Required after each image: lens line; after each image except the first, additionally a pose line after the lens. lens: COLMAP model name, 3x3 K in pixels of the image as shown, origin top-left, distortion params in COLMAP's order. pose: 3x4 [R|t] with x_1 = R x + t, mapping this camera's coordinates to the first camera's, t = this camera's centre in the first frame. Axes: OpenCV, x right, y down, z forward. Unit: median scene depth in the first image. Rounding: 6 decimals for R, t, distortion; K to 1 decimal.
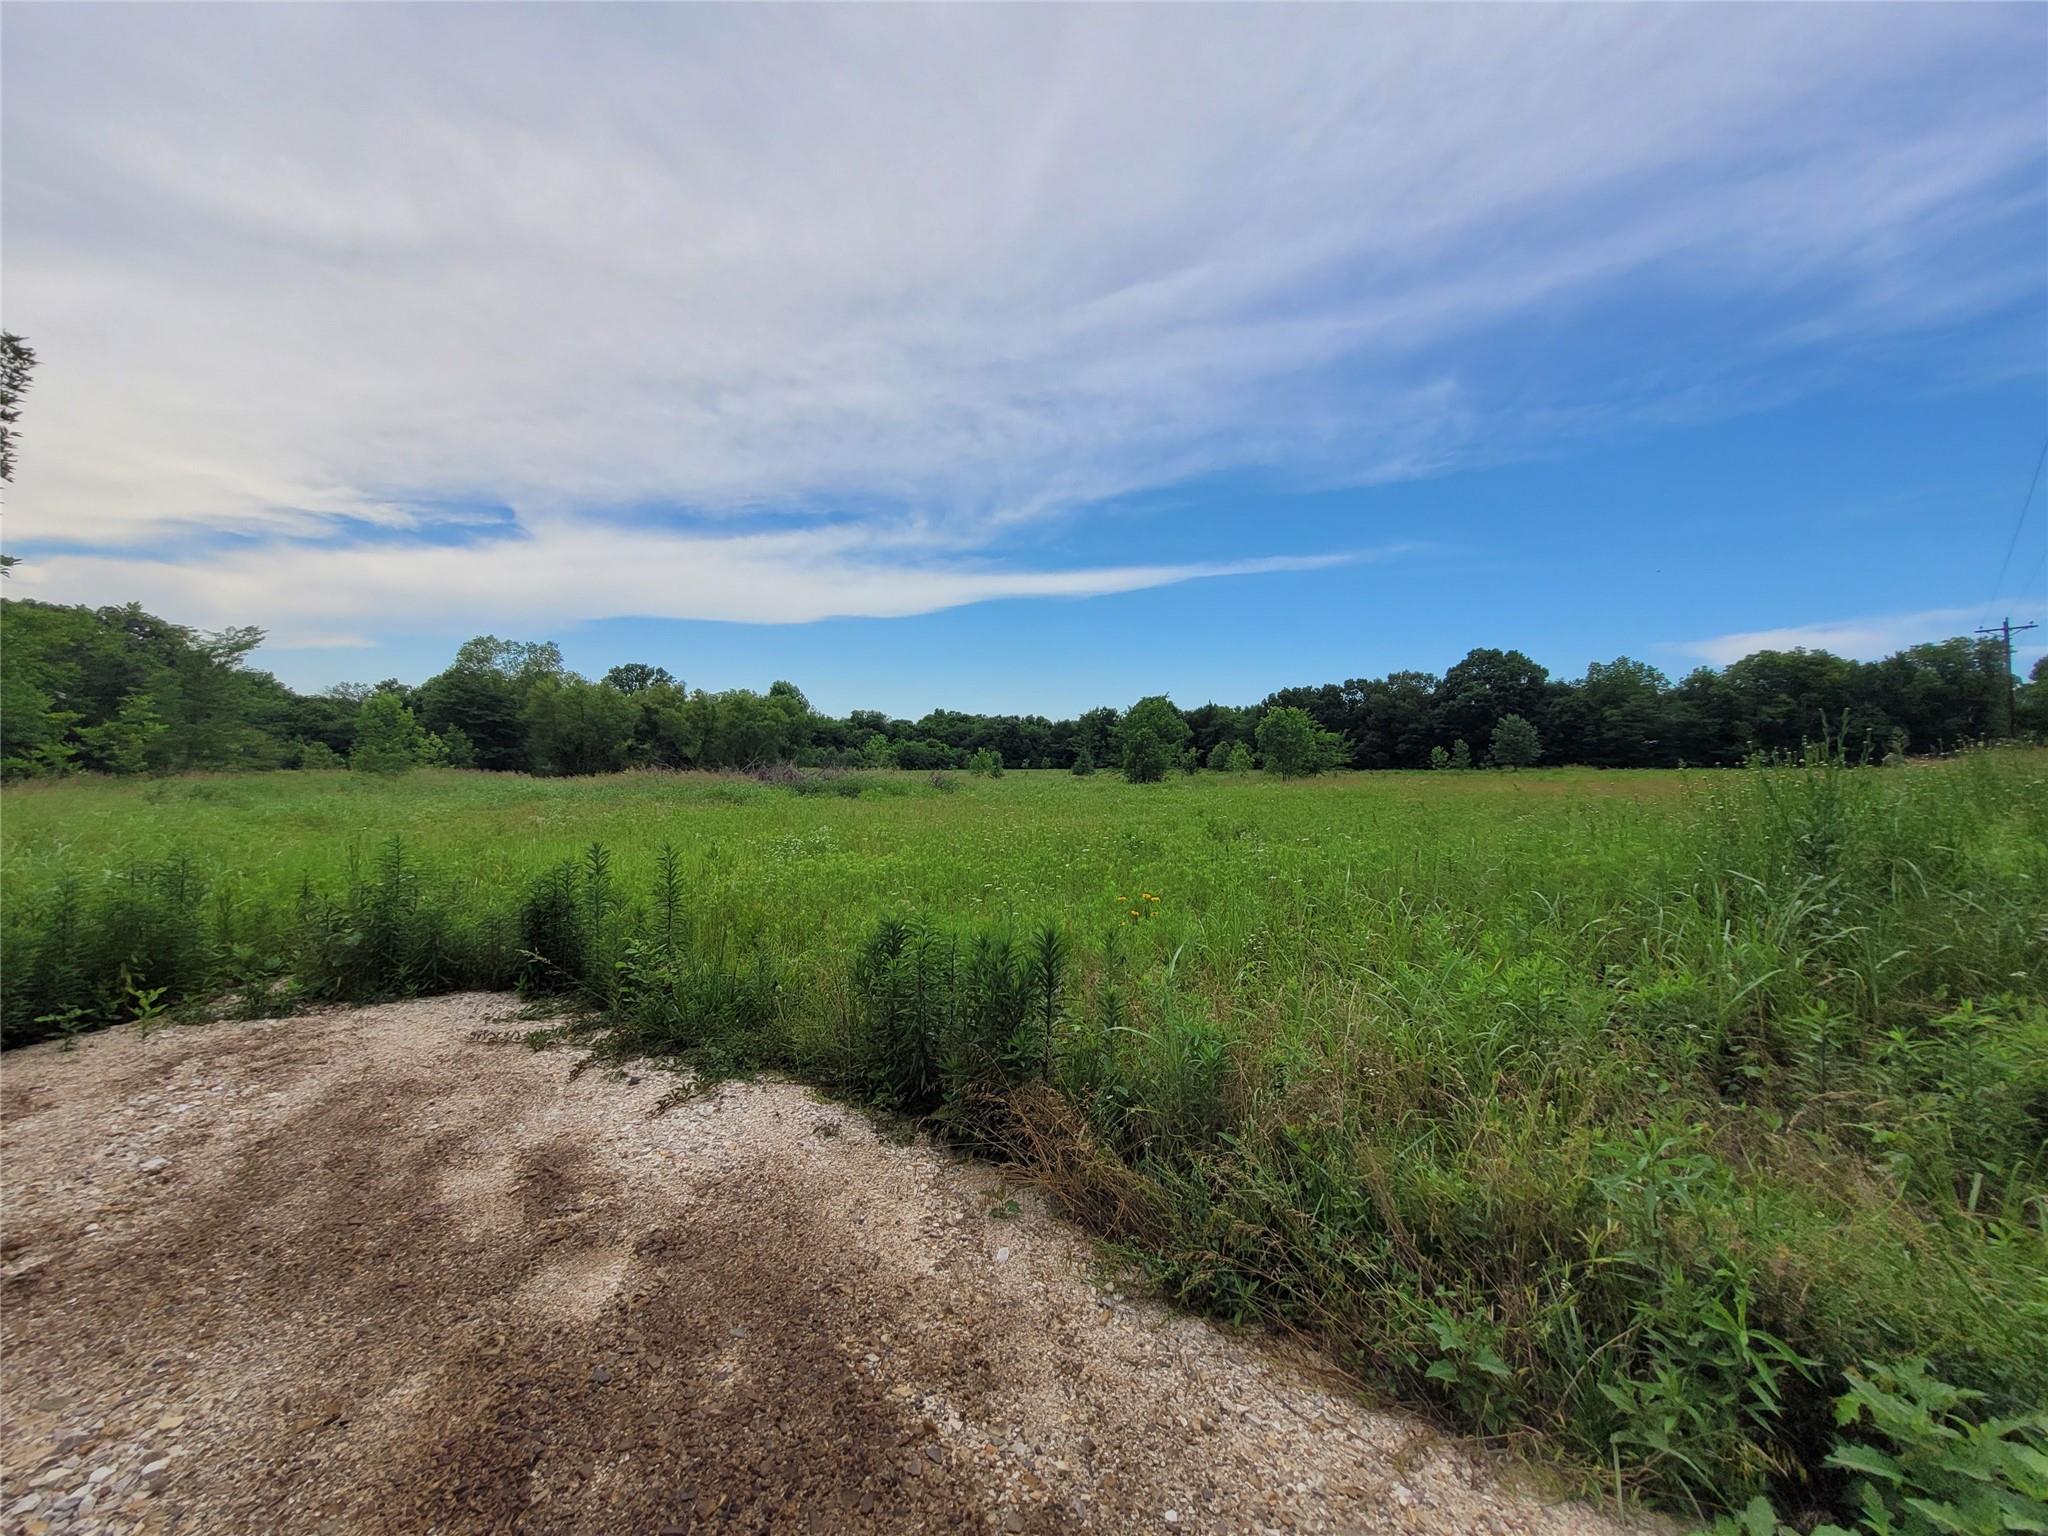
lens RADIAL K [[782.0, 0, 1025.1], [0, 782.0, 735.4], [0, 0, 1]] dist [-0.003821, -0.000408]
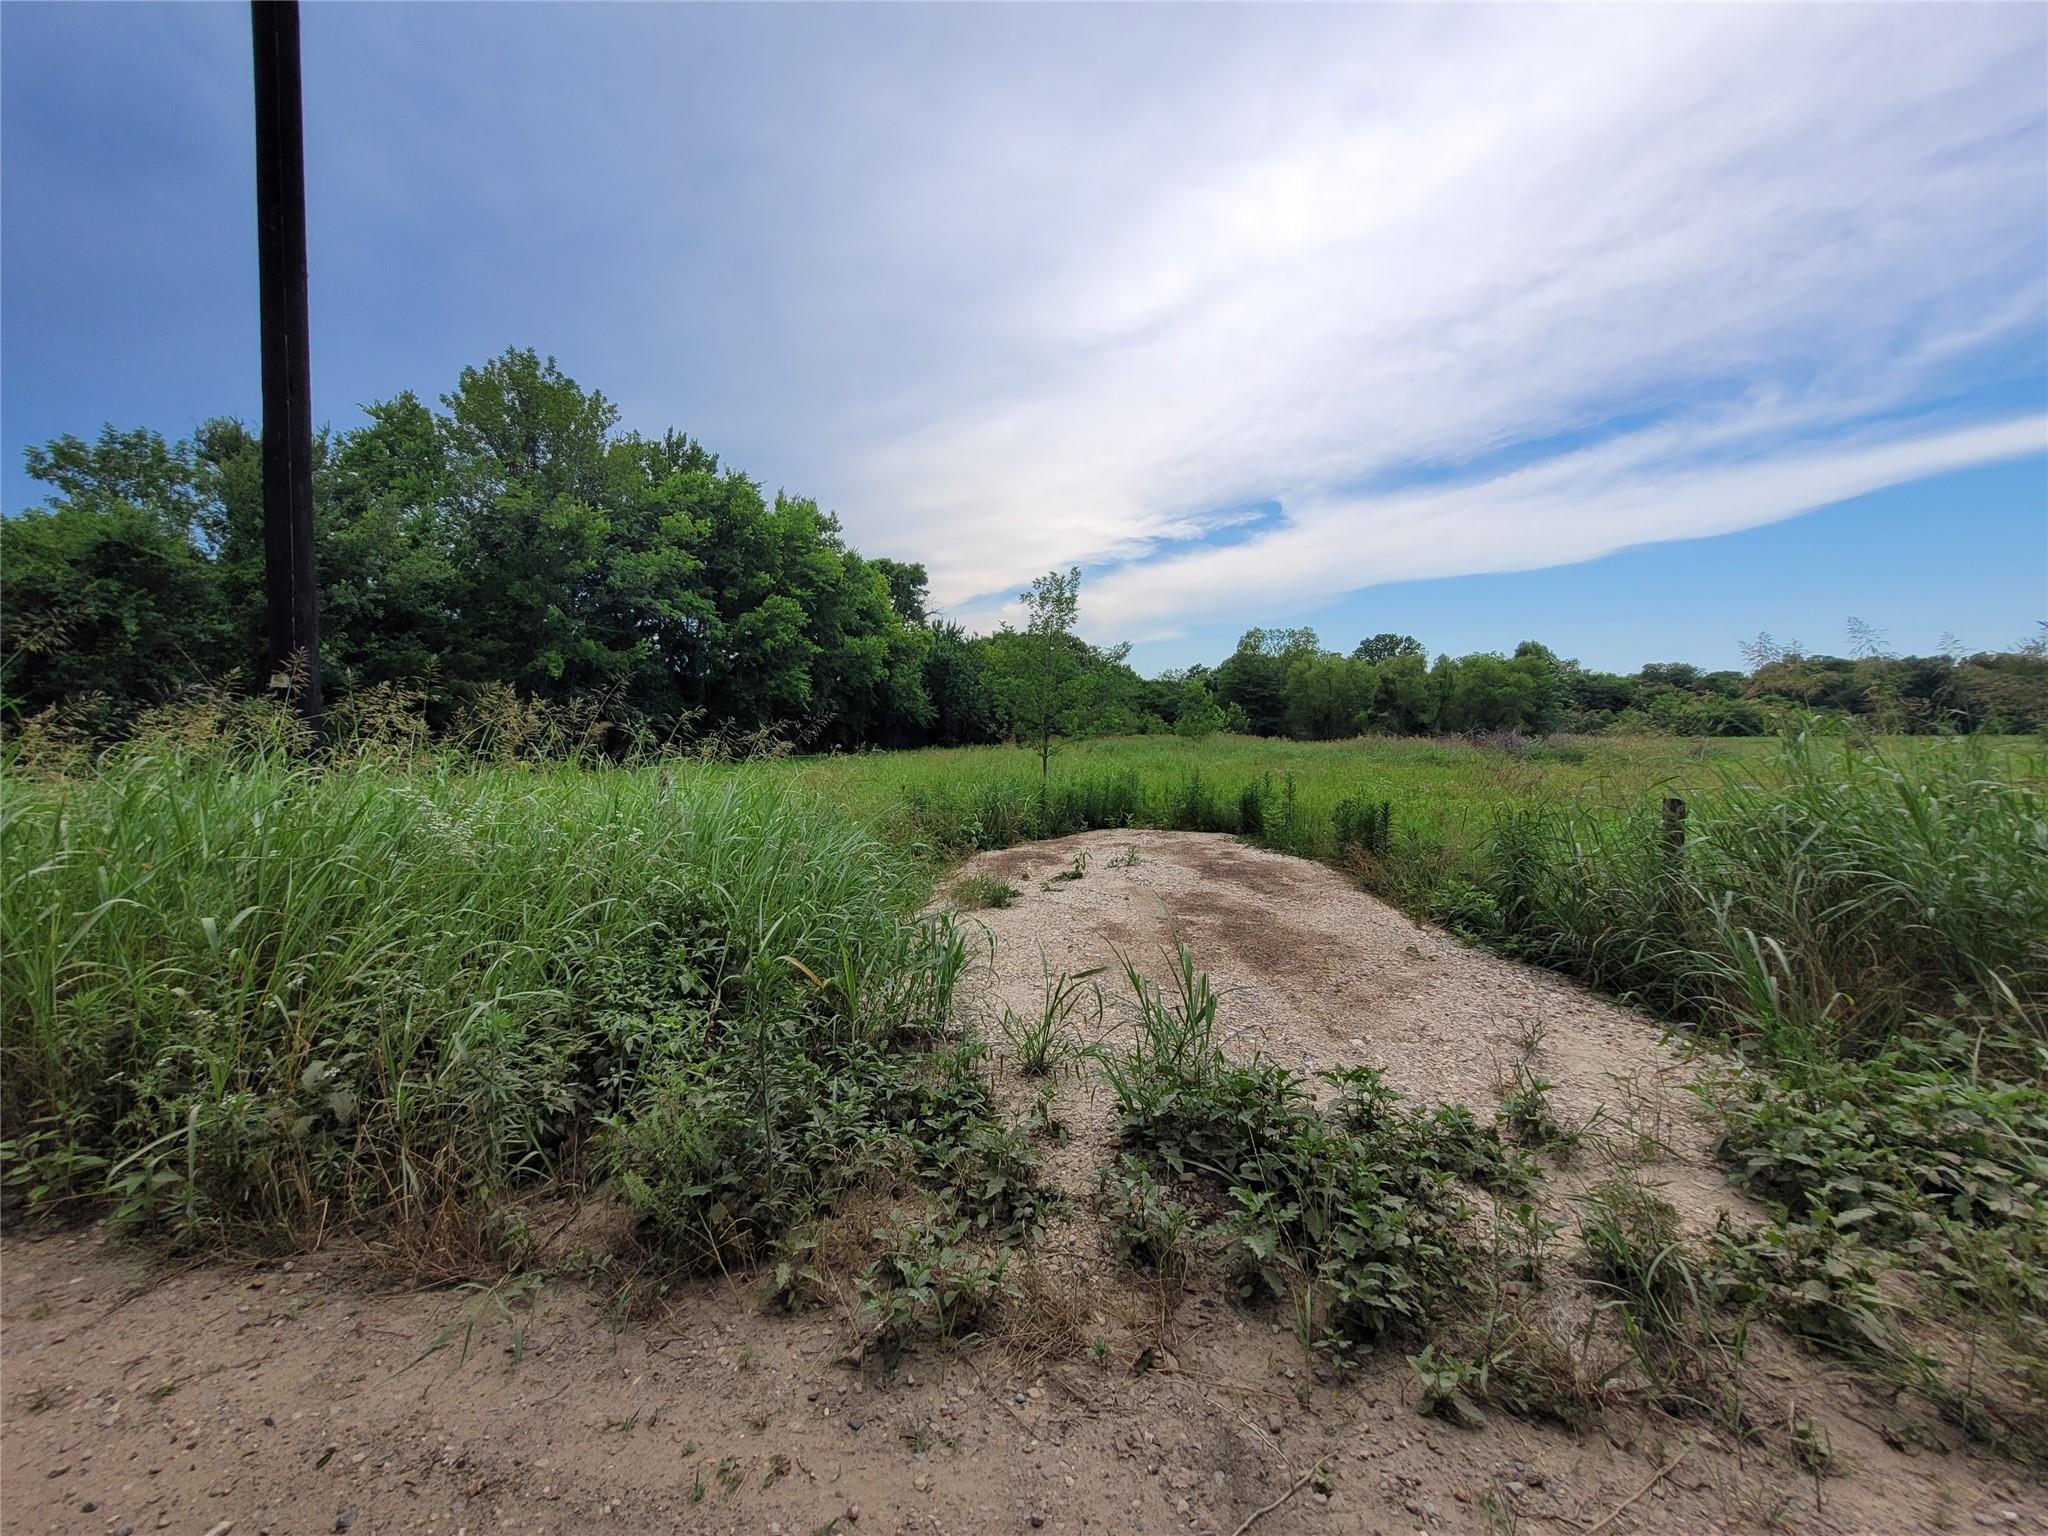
lens RADIAL K [[782.0, 0, 1029.8], [0, 782.0, 765.0], [0, 0, 1]] dist [-0.003821, -0.000408]
pose [[0.625053, 0.031823, -0.779934, 0.056359], [0.033090, 0.997190, 0.067206, -0.004751], [0.779881, -0.067815, 0.622243, -0.066658]]
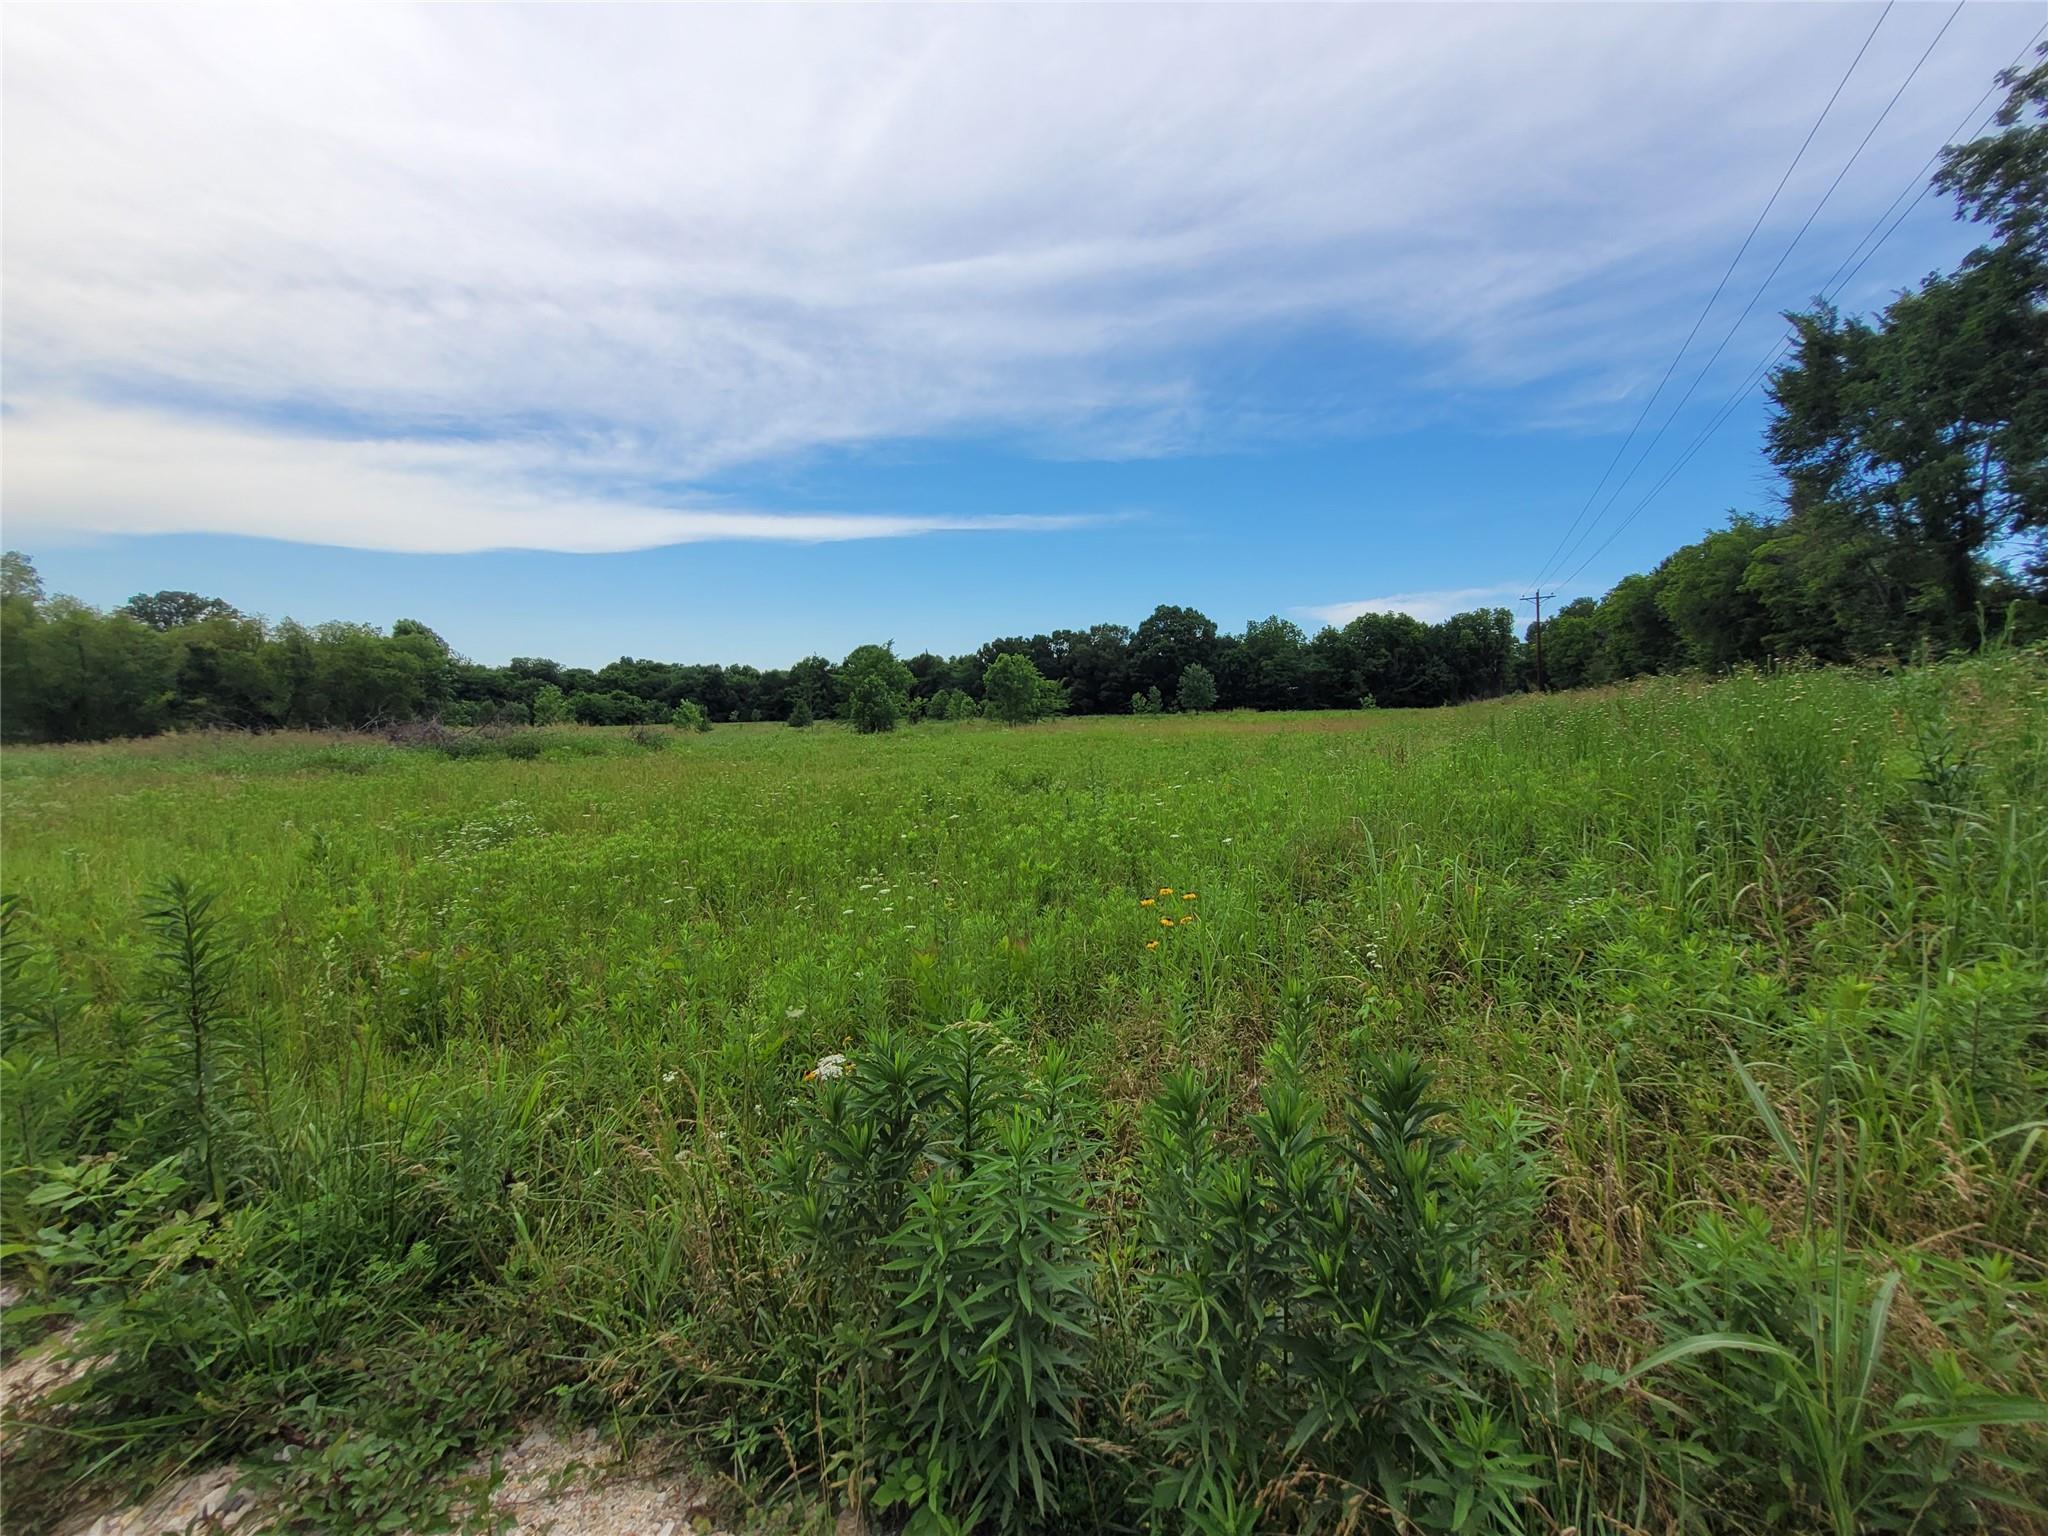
lens RADIAL K [[782.0, 0, 1017.8], [0, 782.0, 760.5], [0, 0, 1]] dist [-0.003821, -0.000408]
pose [[0.937786, -0.037431, 0.345189, -0.009730], [0.004390, 0.995371, 0.096008, 0.002148], [-0.347185, -0.088519, 0.933610, 0.026110]]
